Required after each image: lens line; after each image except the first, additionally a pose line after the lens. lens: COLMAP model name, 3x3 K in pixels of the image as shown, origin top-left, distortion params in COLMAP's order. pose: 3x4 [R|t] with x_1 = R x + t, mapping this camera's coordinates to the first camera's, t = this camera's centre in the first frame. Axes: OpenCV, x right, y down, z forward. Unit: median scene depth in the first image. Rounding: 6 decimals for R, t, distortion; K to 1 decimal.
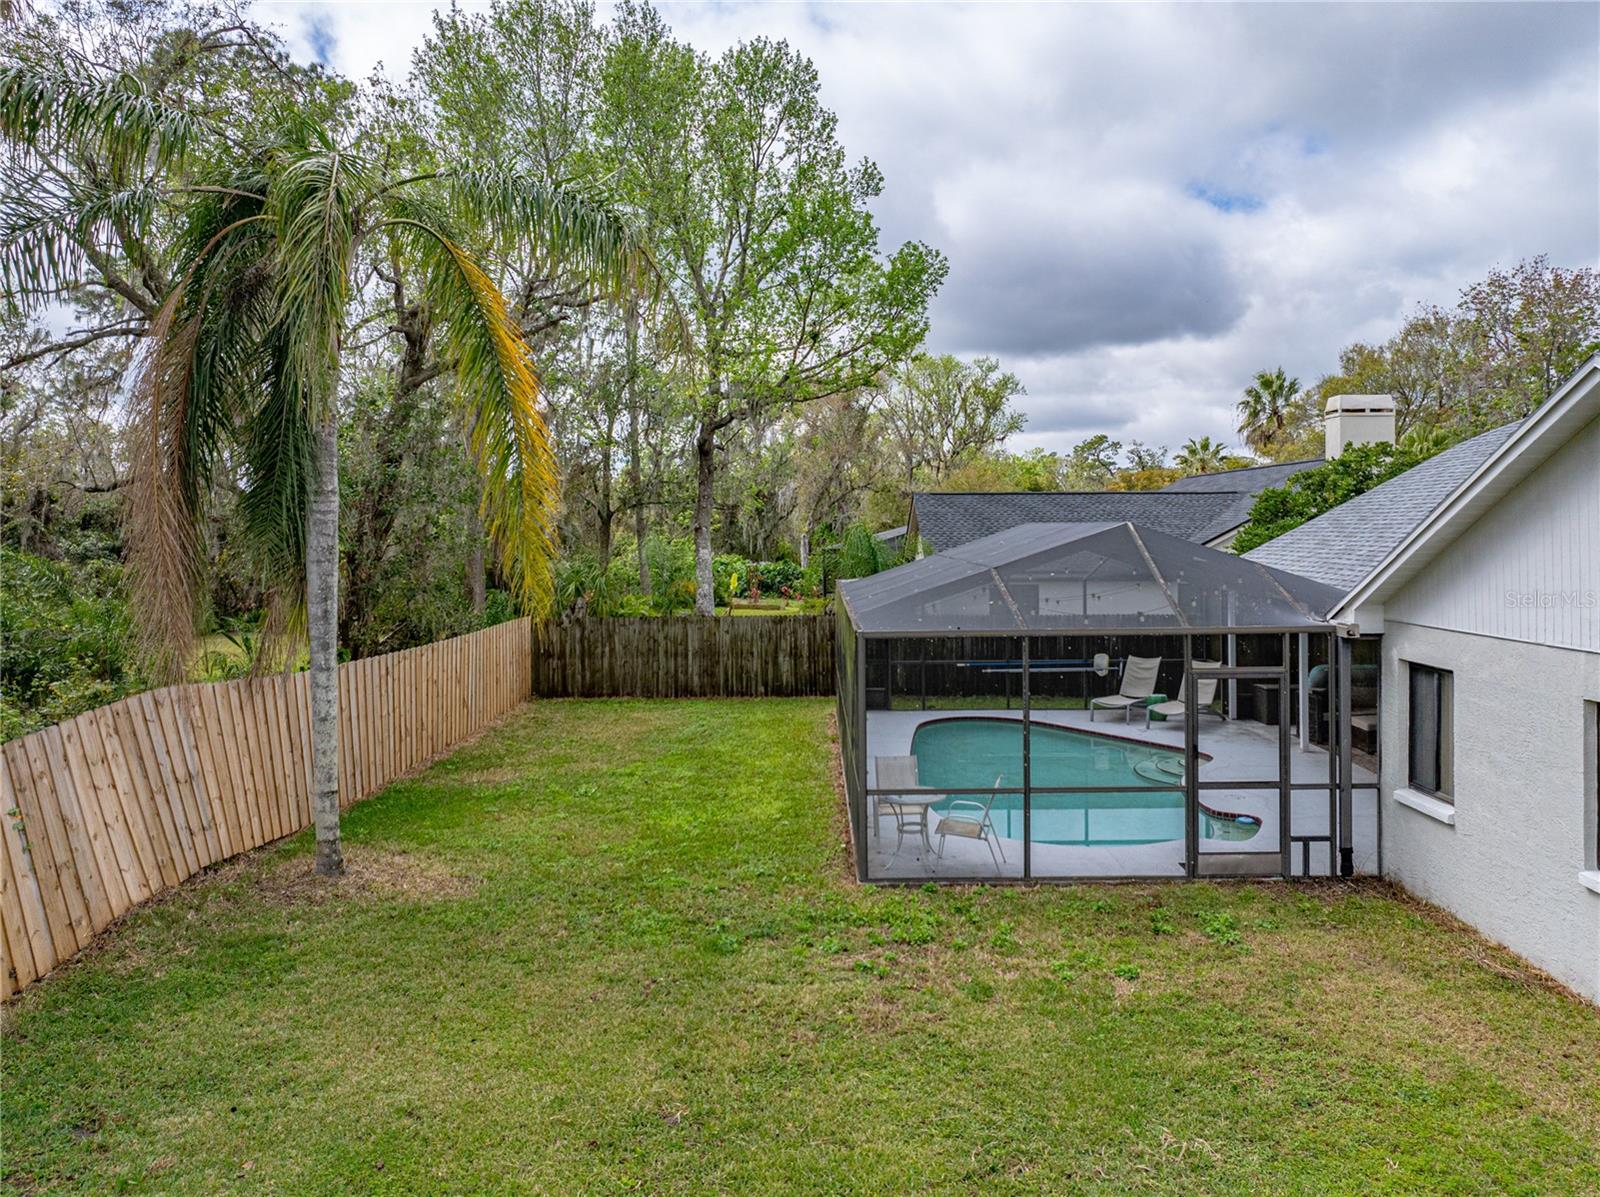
lens RADIAL K [[1137.8, 0, 796.3], [0, 1137.8, 589.9], [0, 0, 1]] dist [-0.037241, 0.025576]
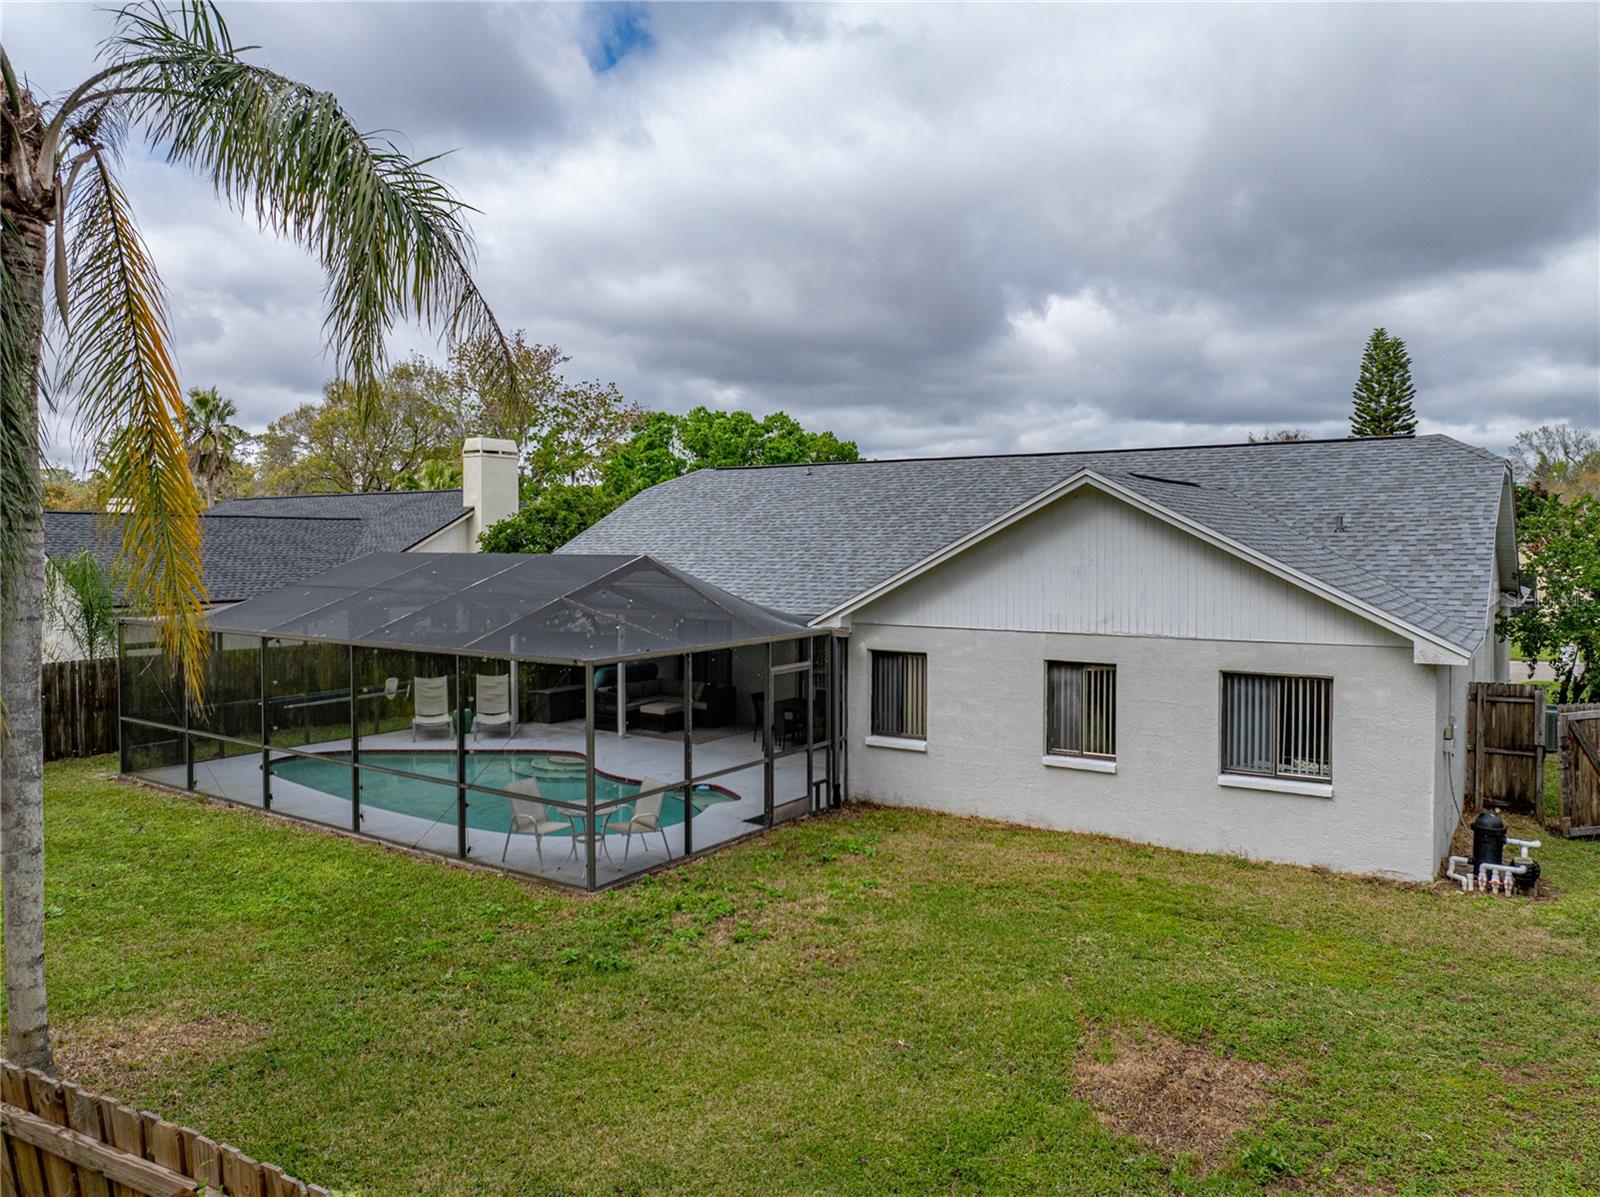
lens RADIAL K [[1137.8, 0, 791.2], [0, 1137.8, 602.0], [0, 0, 1]] dist [-0.037241, 0.025576]
pose [[0.541969, -0.031010, 0.839826, -0.767996], [0.036121, 0.999255, 0.013586, -0.024628], [-0.839622, 0.022972, 0.542686, 0.268994]]
